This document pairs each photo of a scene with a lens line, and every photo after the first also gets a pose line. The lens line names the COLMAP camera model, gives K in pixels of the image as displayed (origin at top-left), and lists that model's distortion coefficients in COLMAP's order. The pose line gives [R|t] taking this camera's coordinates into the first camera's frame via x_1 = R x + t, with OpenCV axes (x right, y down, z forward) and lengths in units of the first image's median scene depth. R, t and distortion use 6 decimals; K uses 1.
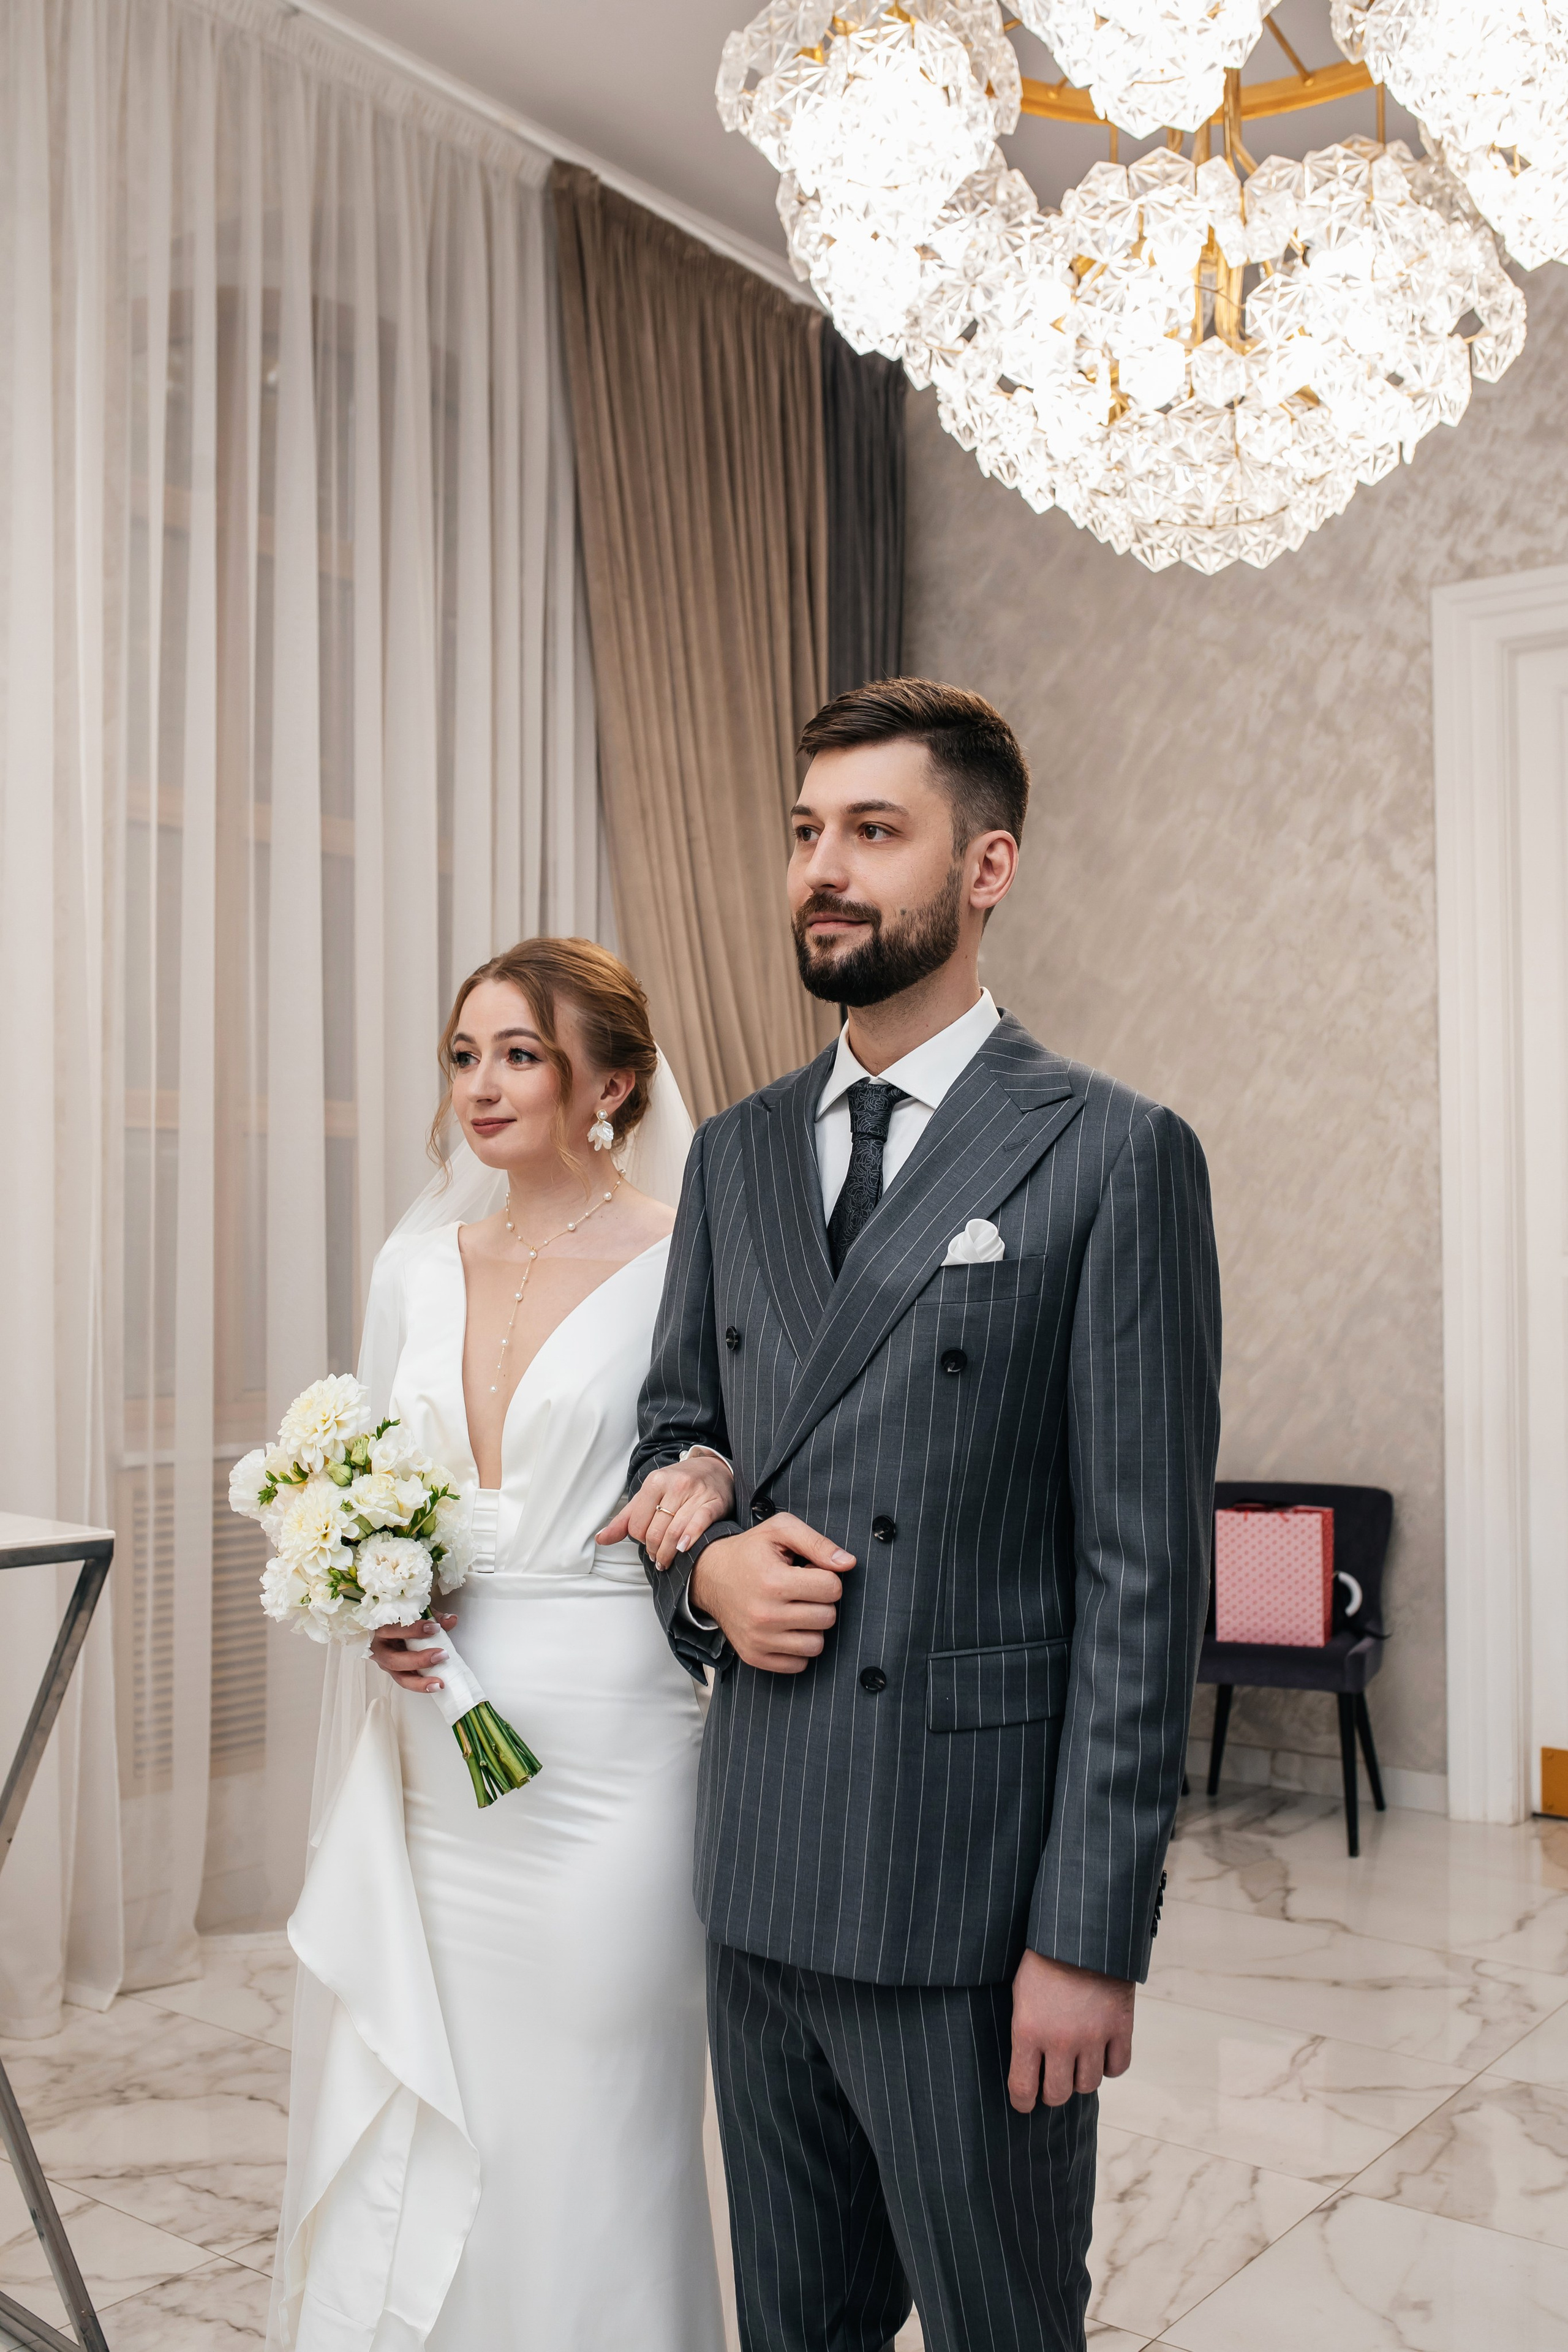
lens RADIAL K [[2353.2, 0, 784.0], [0, 2353.2, 1176.0], [0, 0, 1]] dist [-0.016679, 0.026468]
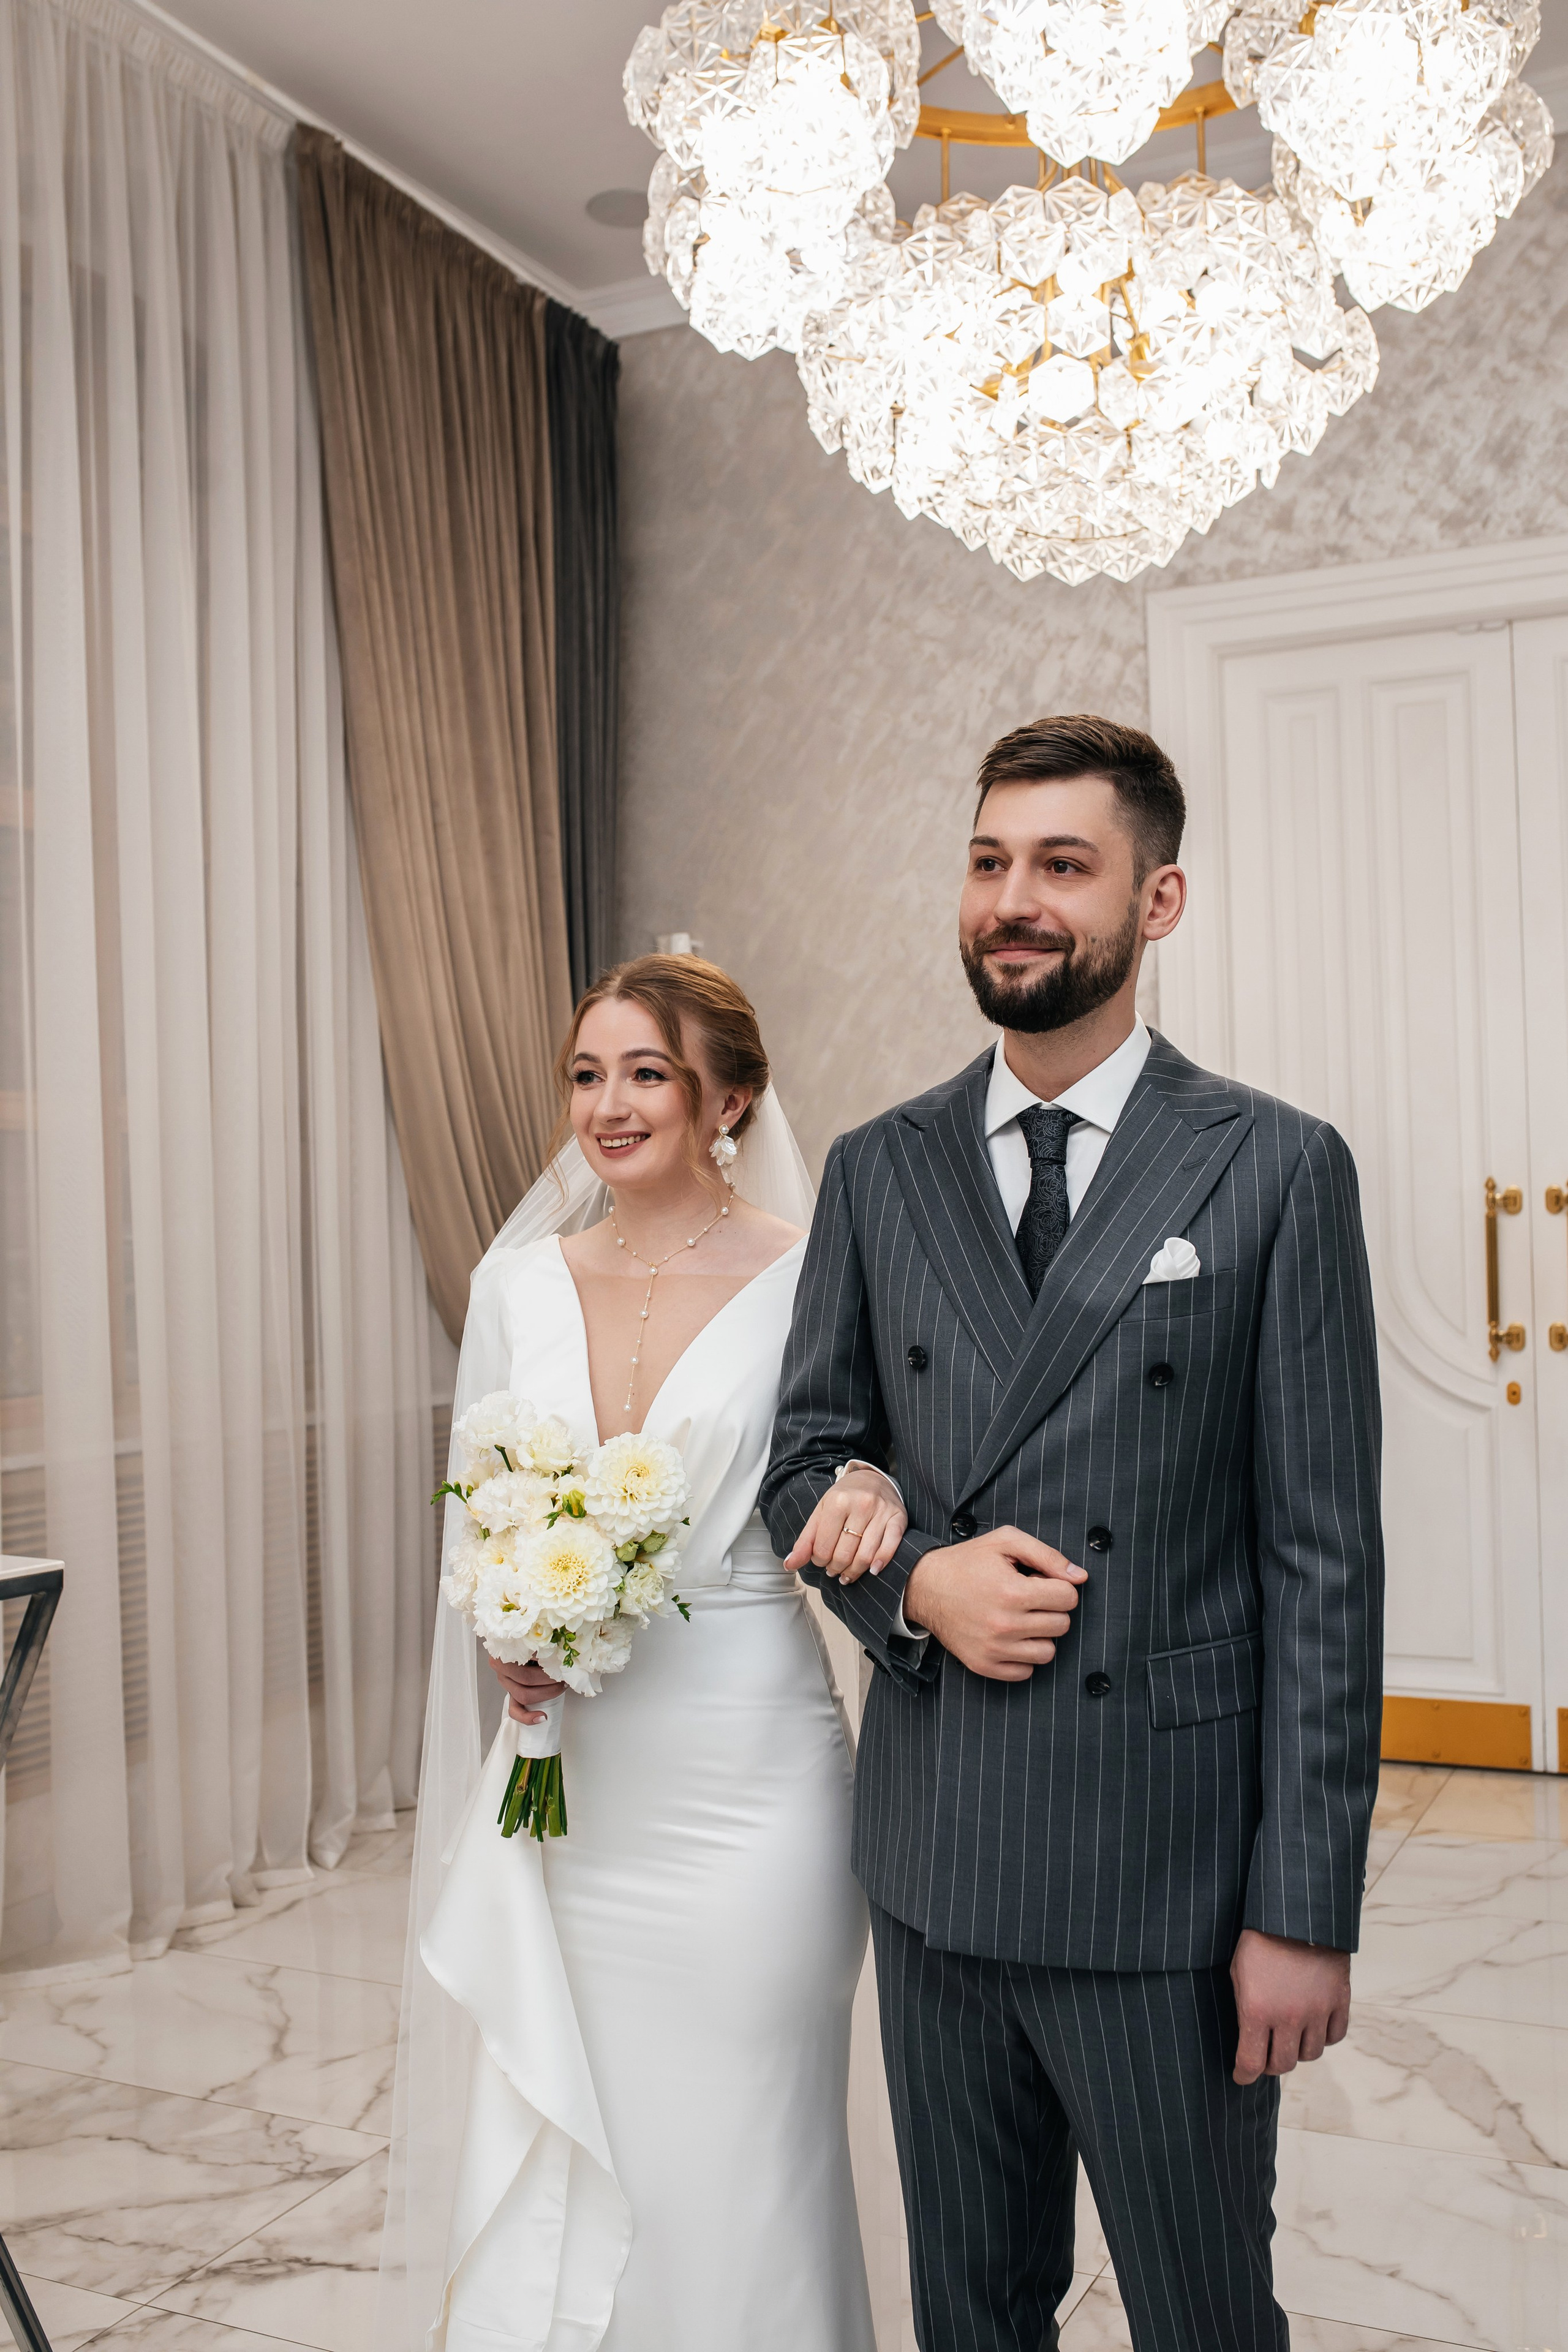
lens RADIAL K [[2333.9, 0, 781.6], [0, 2333.9, 1186.1], [0, 0, 1]] dist [-0.015130, -0.002786]
pose [[0.977418, -0.021066, 0.210260, -0.167403], [0.017063, 0.999637, 0.020835, -0.015186], [-0.210623, -0.016777, 0.977423, 0.016844]]
